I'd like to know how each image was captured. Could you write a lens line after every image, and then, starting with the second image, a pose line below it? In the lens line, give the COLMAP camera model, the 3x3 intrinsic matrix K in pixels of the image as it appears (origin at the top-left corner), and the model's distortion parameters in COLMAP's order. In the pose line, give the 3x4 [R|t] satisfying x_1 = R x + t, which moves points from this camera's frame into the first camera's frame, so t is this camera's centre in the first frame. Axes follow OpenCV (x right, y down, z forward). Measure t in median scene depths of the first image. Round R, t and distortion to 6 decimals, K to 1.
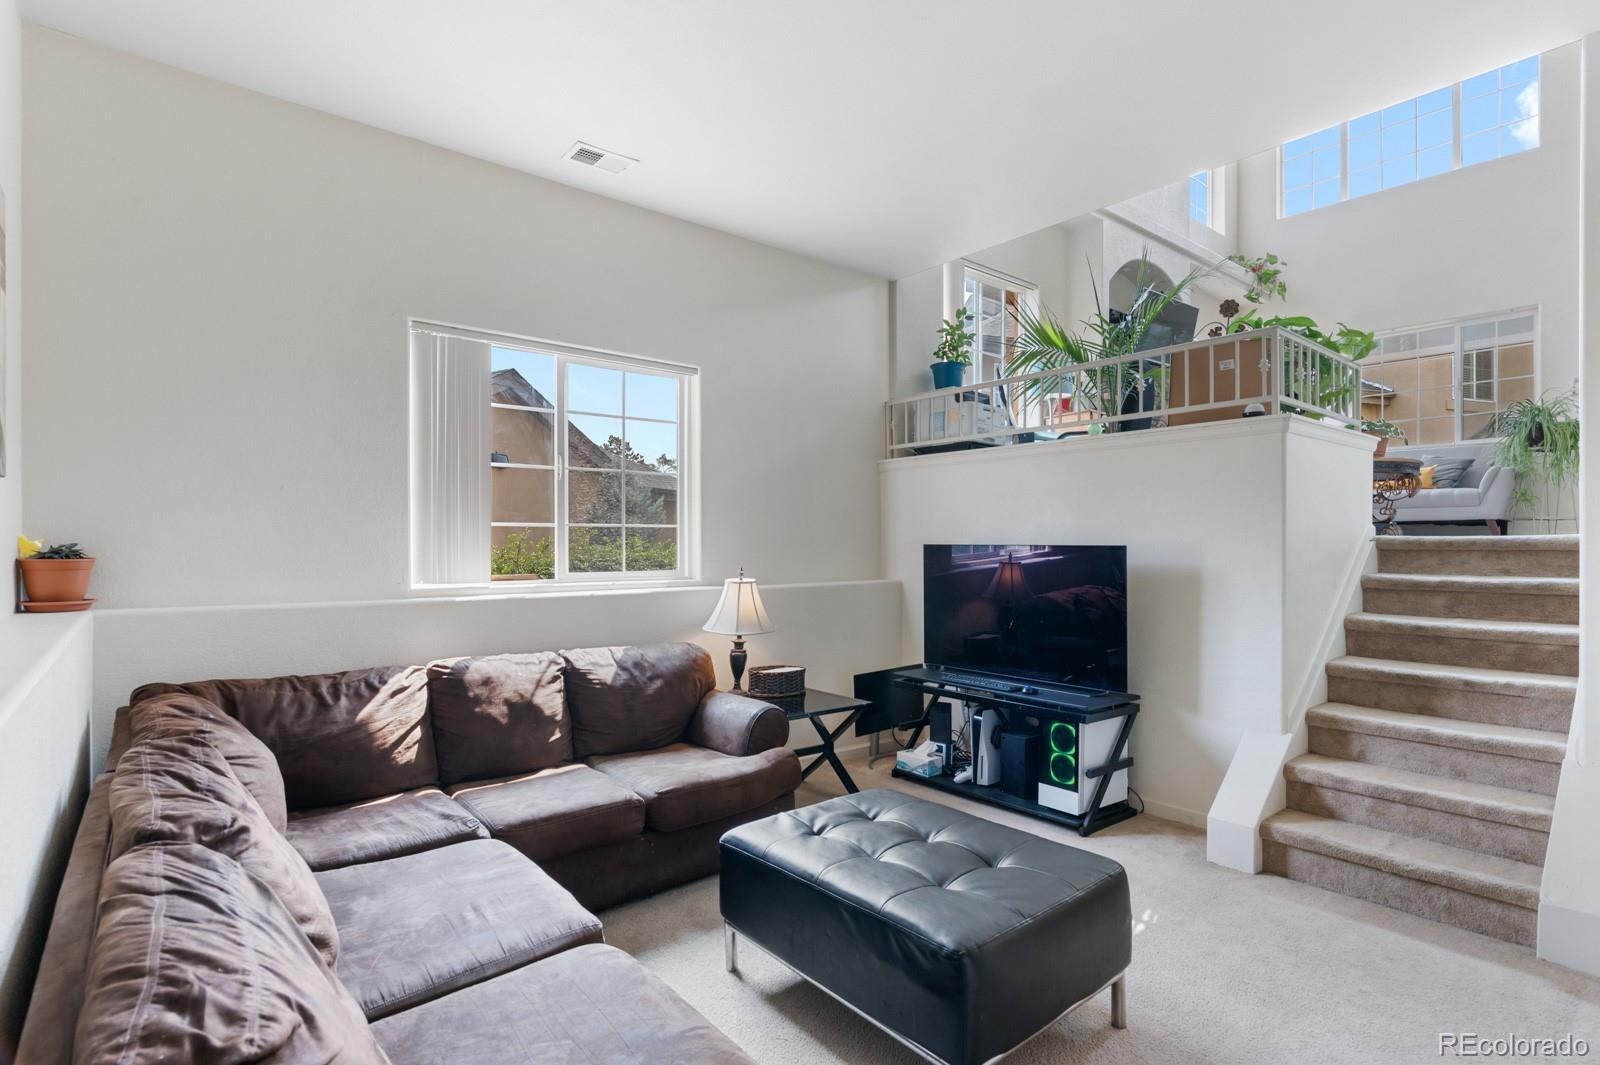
lens RADIAL K [[786.3, 0, 795.5], [0, 786.3, 536.7], [0, 0, 1]] dist [-0.006171, 0.000773]
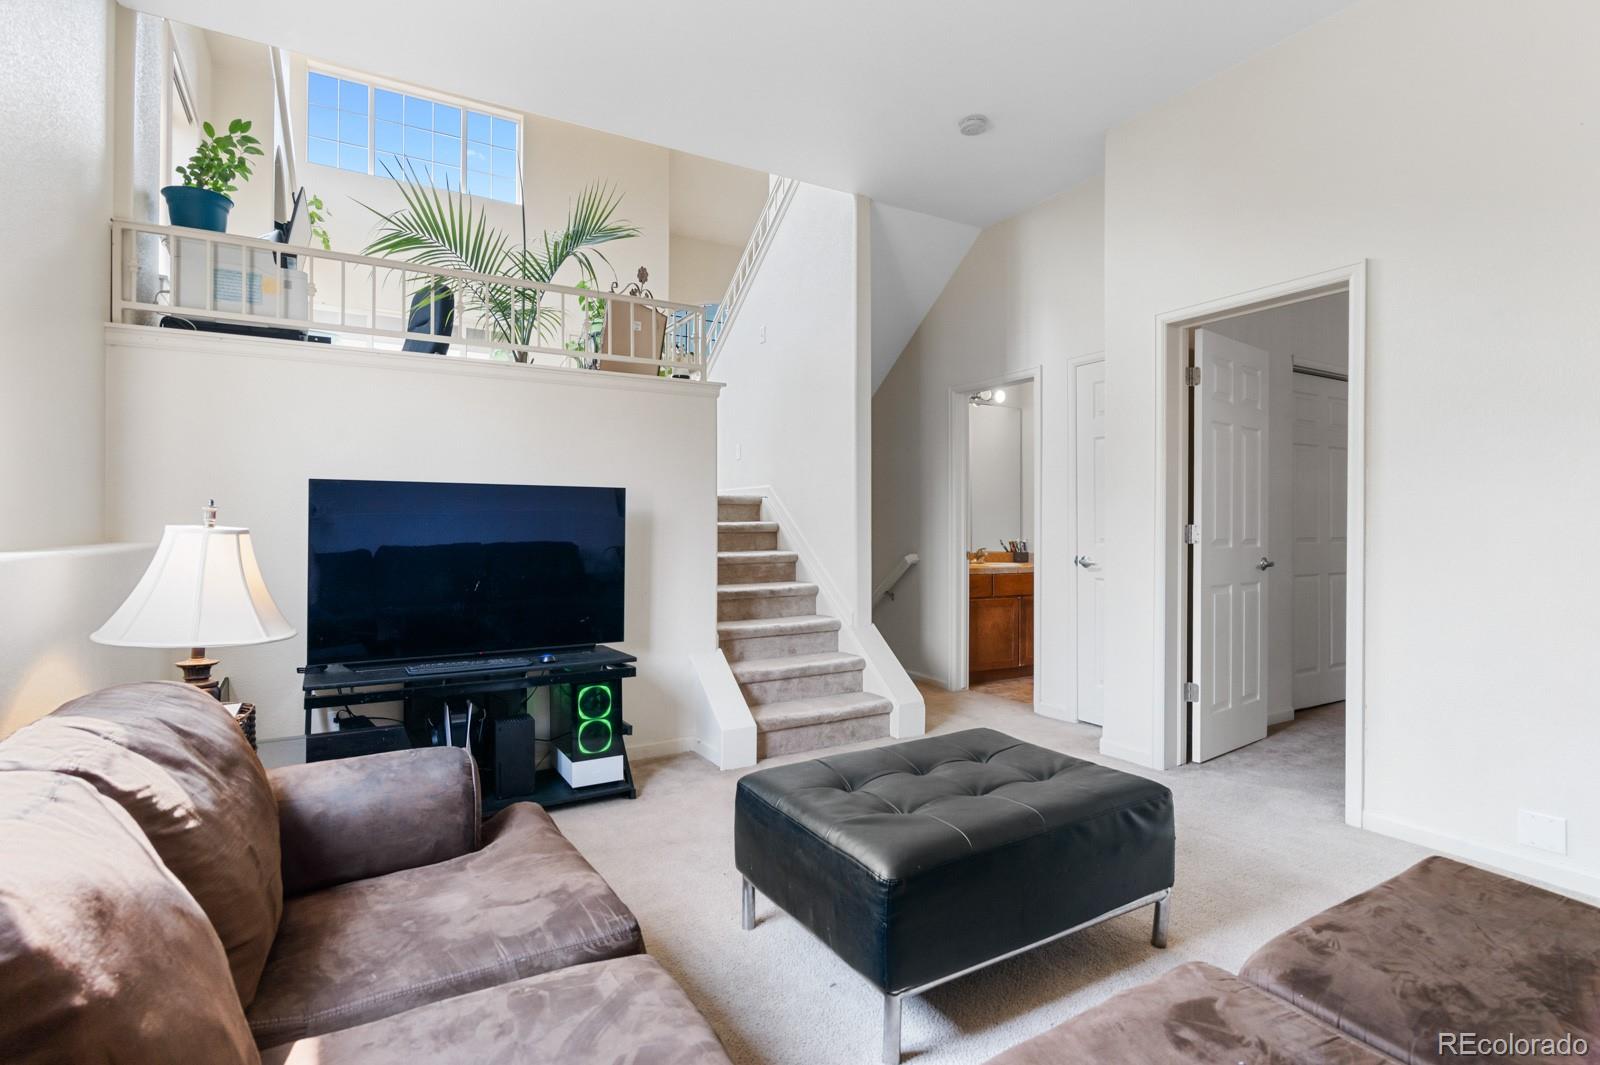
lens RADIAL K [[786.3, 0, 796.3], [0, 786.3, 528.3], [0, 0, 1]] dist [-0.006171, 0.000773]
pose [[0.164855, -0.004132, 0.986309, -0.488829], [-0.004415, 0.999978, 0.004927, 0.055409], [-0.986308, -0.005167, 0.164833, 0.628013]]
